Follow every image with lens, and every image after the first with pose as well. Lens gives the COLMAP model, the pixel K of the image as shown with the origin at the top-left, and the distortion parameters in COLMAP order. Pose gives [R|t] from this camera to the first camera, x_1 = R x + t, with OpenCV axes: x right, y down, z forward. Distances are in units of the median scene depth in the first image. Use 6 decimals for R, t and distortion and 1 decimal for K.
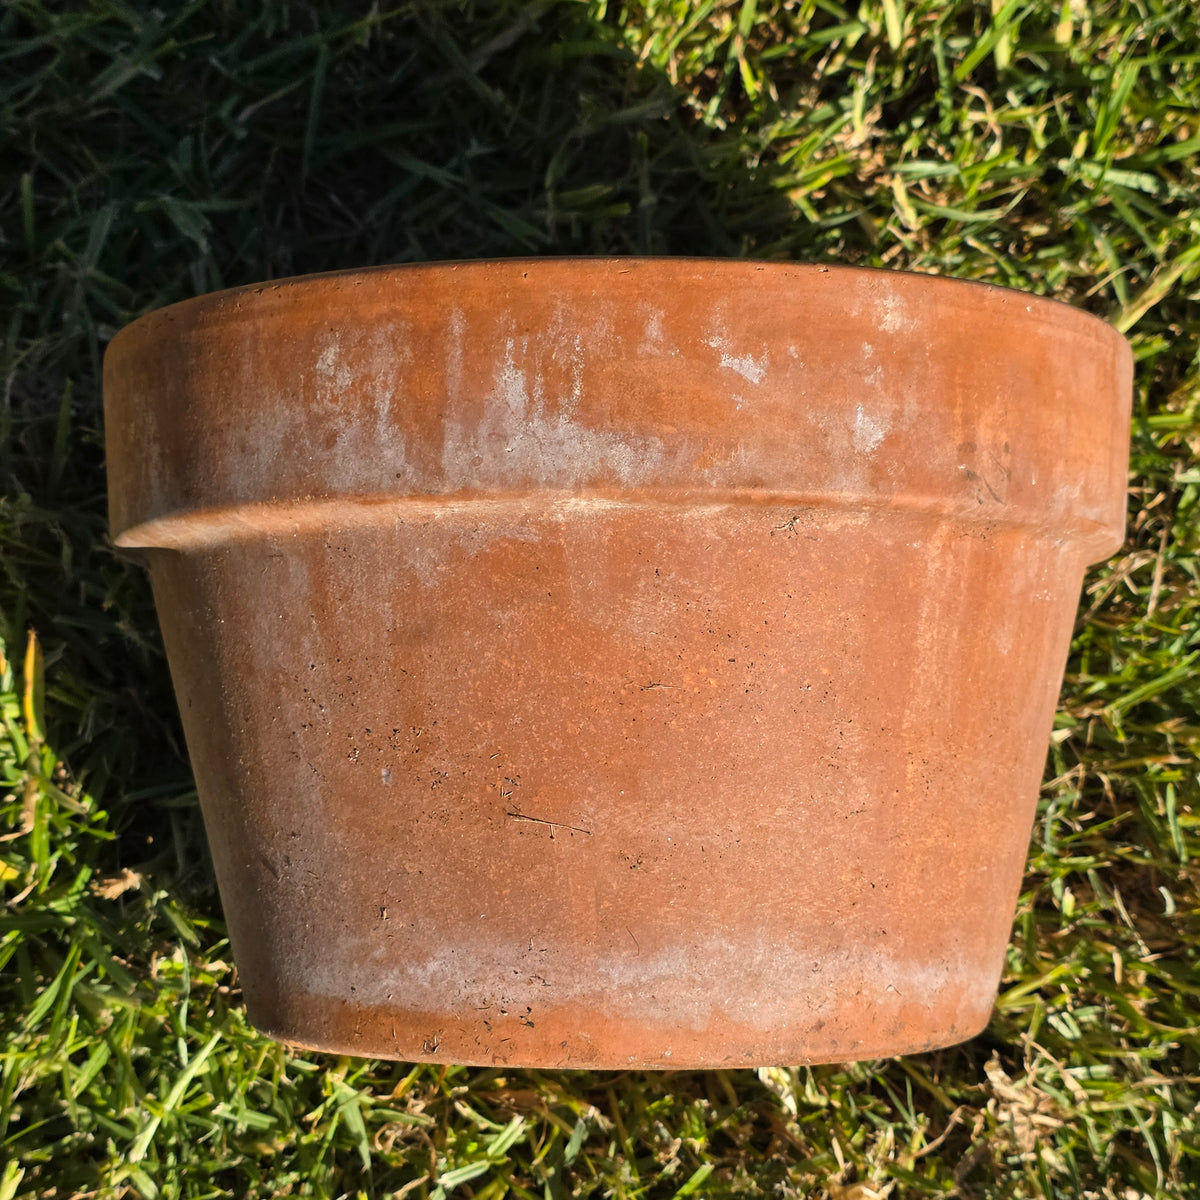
lens RADIAL K [[2263.7, 0, 619.8], [0, 2263.7, 606.0], [0, 0, 1]] dist [0.052265, 0.000000]
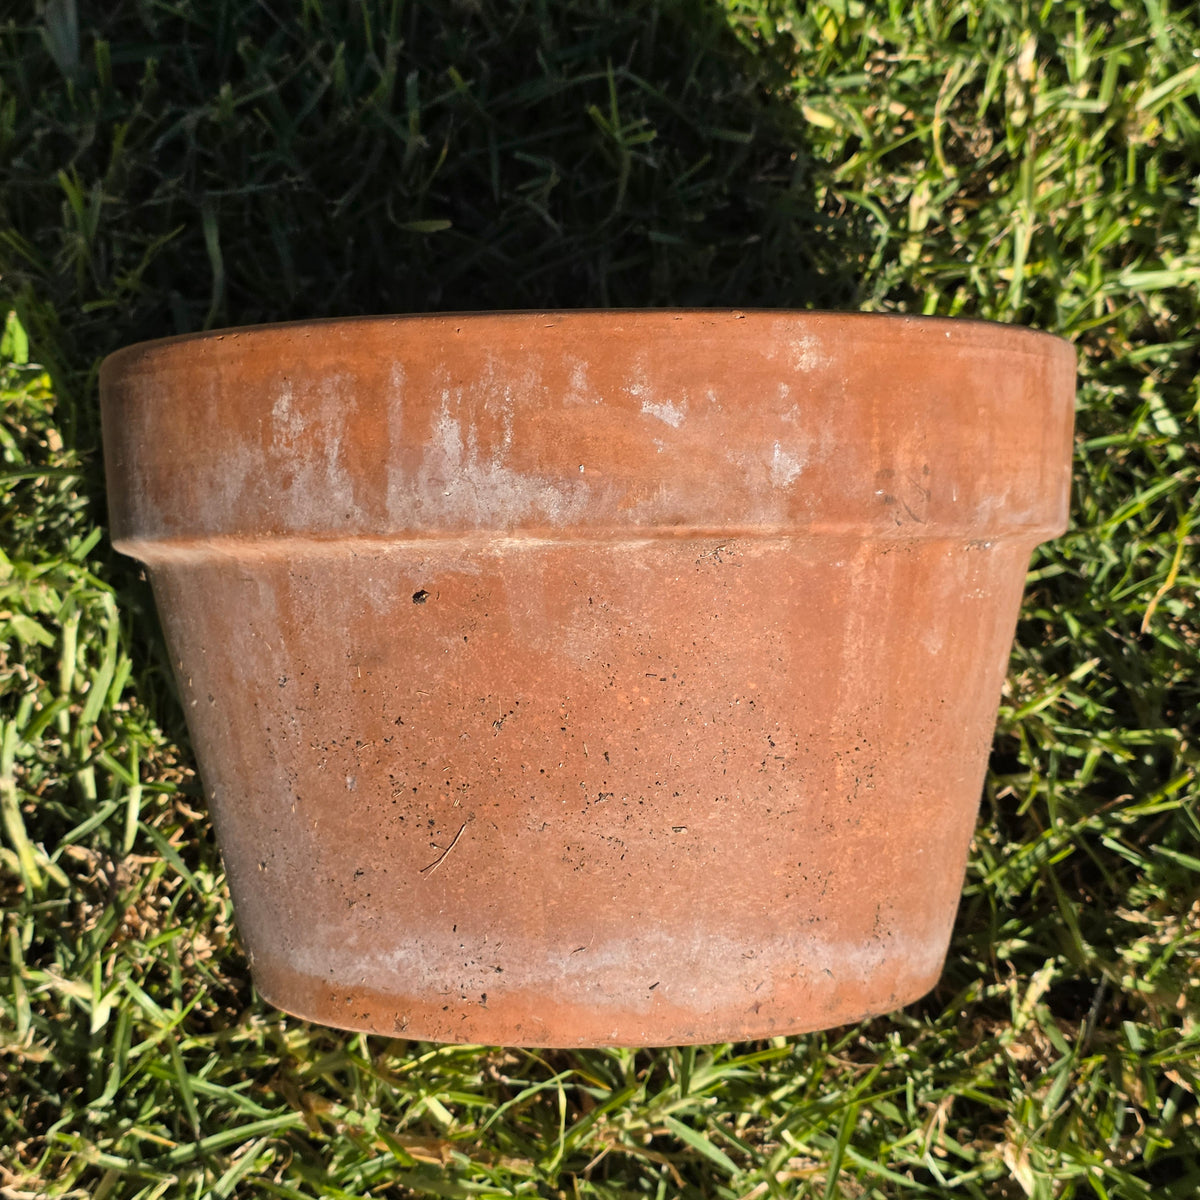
lens RADIAL K [[2263.7, 0, 595.7], [0, 2263.7, 574.2], [0, 0, 1]] dist [0.052265, 0.000000]
pose [[0.997472, -0.014105, -0.069644, 0.092316], [0.019594, 0.996700, 0.078767, -0.109943], [0.068304, -0.079933, 0.994457, -0.064798]]
